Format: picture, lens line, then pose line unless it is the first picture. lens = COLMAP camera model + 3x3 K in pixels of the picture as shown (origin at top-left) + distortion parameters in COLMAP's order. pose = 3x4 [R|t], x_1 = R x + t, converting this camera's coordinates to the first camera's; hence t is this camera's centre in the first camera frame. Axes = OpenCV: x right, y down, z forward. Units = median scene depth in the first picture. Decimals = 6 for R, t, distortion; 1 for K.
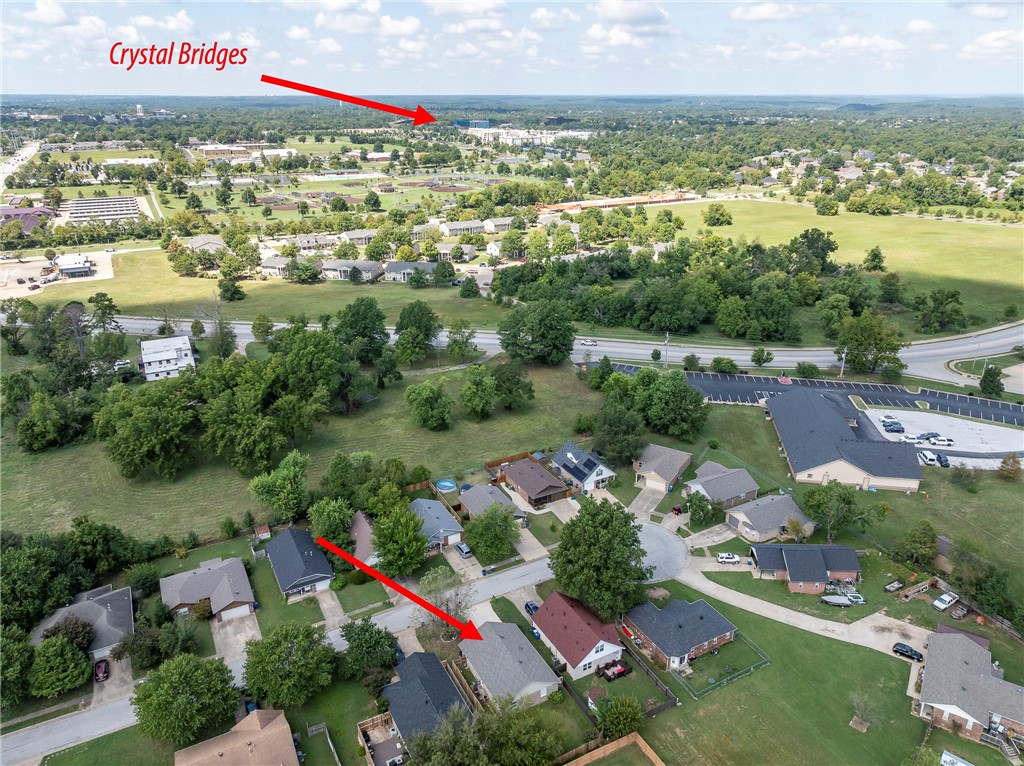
lens RADIAL K [[737.2, 0, 514.3], [0, 737.2, 359.2], [0, 0, 1]] dist [0.004148, 0.013210]
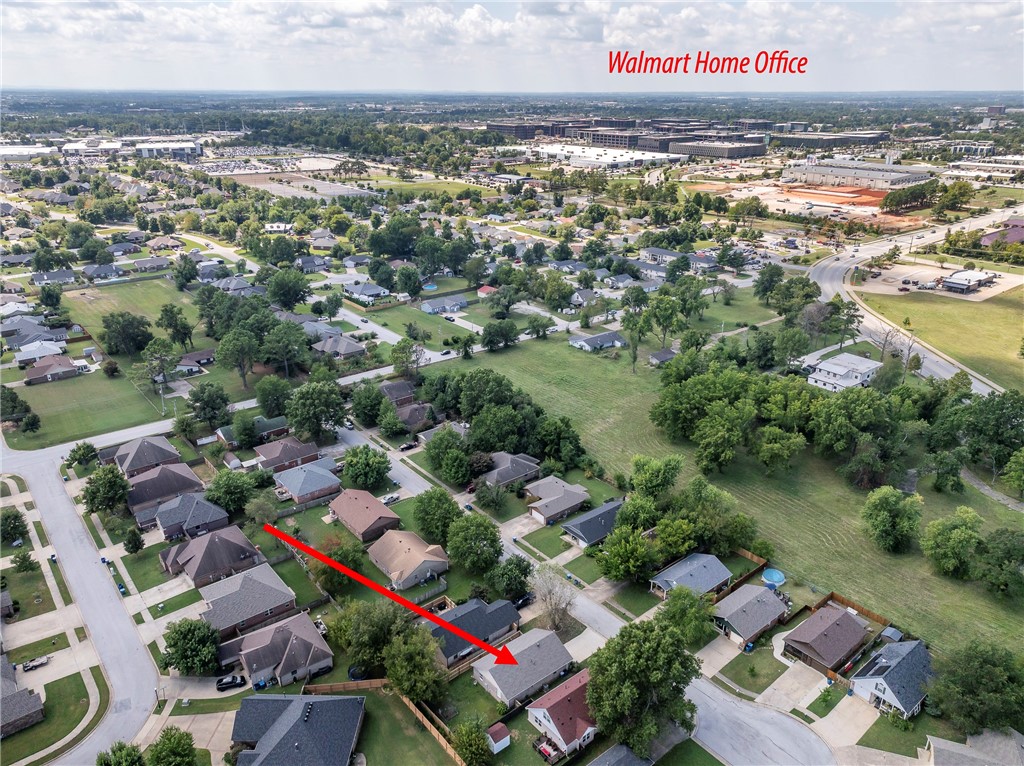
lens RADIAL K [[730.0, 0, 512.0], [0, 730.0, 383.0], [0, 0, 1]] dist [0.004684, 0.005066]
pose [[0.195492, 0.369417, -0.908468, 0.388100], [-0.337815, 0.895016, 0.291253, -0.132206], [0.920687, 0.249956, 0.299763, 0.252770]]
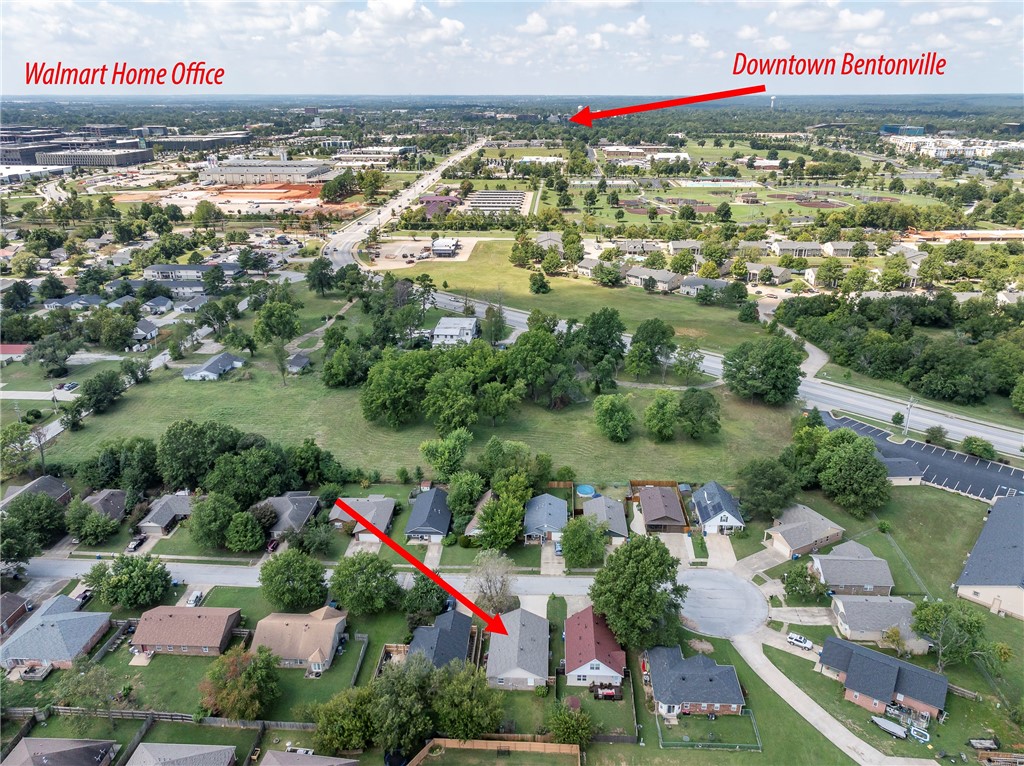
lens RADIAL K [[737.2, 0, 514.3], [0, 737.2, 359.2], [0, 0, 1]] dist [0.004148, 0.013210]
pose [[0.854332, 0.177104, -0.488622, 0.212848], [-0.176689, 0.983124, 0.047407, -0.035313], [0.488772, 0.045832, 0.871207, -0.005161]]
